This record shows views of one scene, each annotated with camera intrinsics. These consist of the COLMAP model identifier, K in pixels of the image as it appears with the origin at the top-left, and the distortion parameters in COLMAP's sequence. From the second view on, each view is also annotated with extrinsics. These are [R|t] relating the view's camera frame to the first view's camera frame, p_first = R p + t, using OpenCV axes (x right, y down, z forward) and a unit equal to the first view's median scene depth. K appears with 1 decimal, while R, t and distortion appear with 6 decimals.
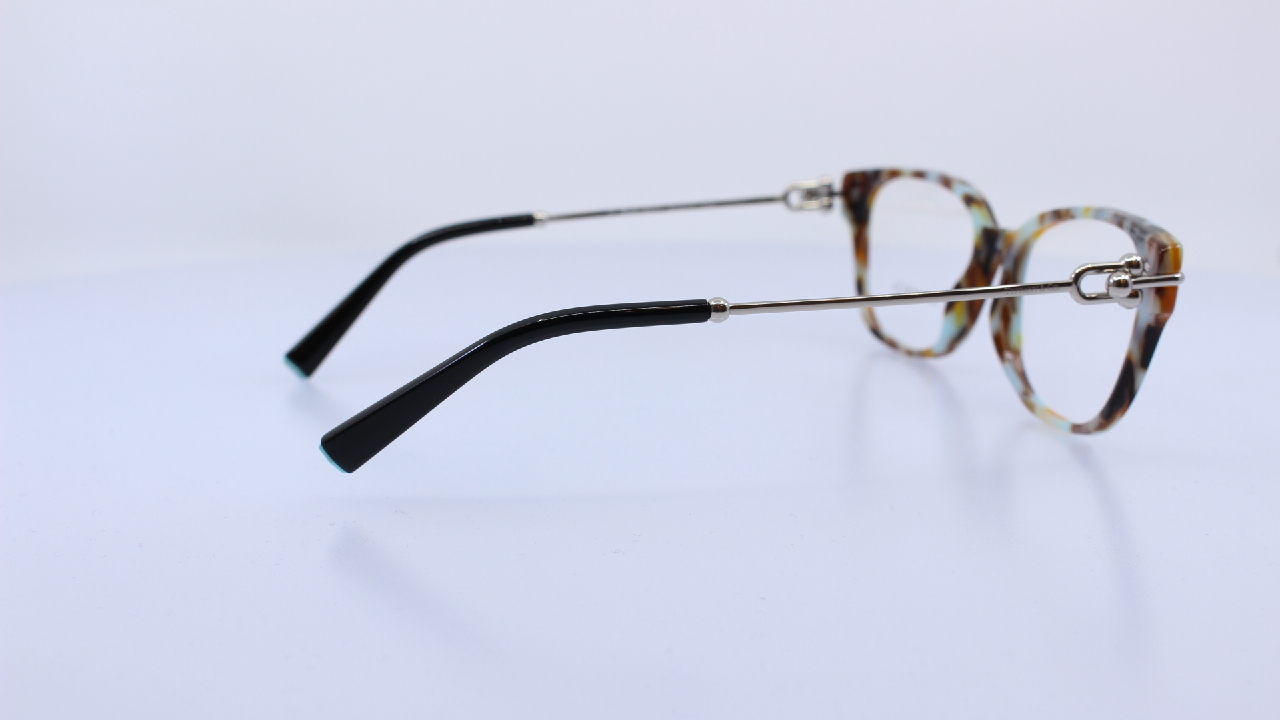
lens RADIAL K [[1684.9, 0, 640.0], [0, 1684.9, 360.0], [0, 0, 1]] dist [-0.148898, -0.026005]
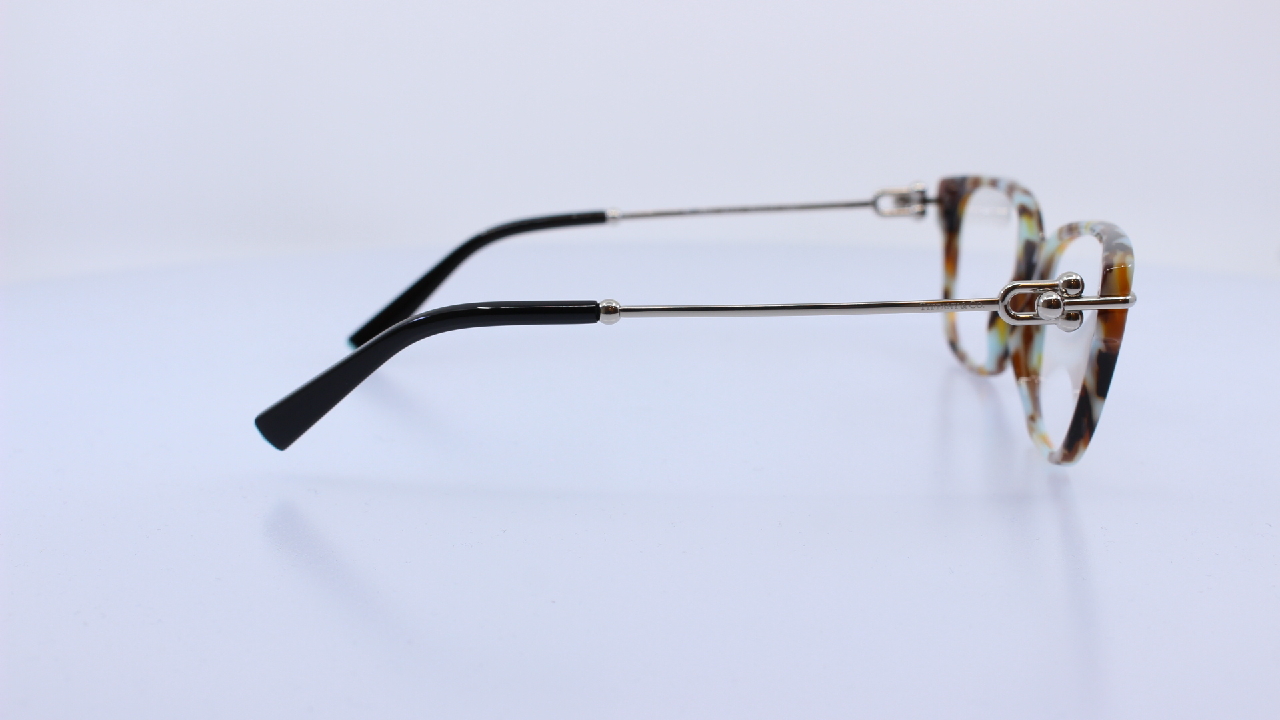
lens RADIAL K [[1684.9, 0, 640.0], [0, 1684.9, 360.0], [0, 0, 1]] dist [-0.148898, -0.026005]
pose [[0.965271, 0.053166, -0.255782, 0.249709], [-0.052687, 0.998573, 0.008733, -0.008574], [0.255881, 0.005047, 0.966695, 0.031808]]
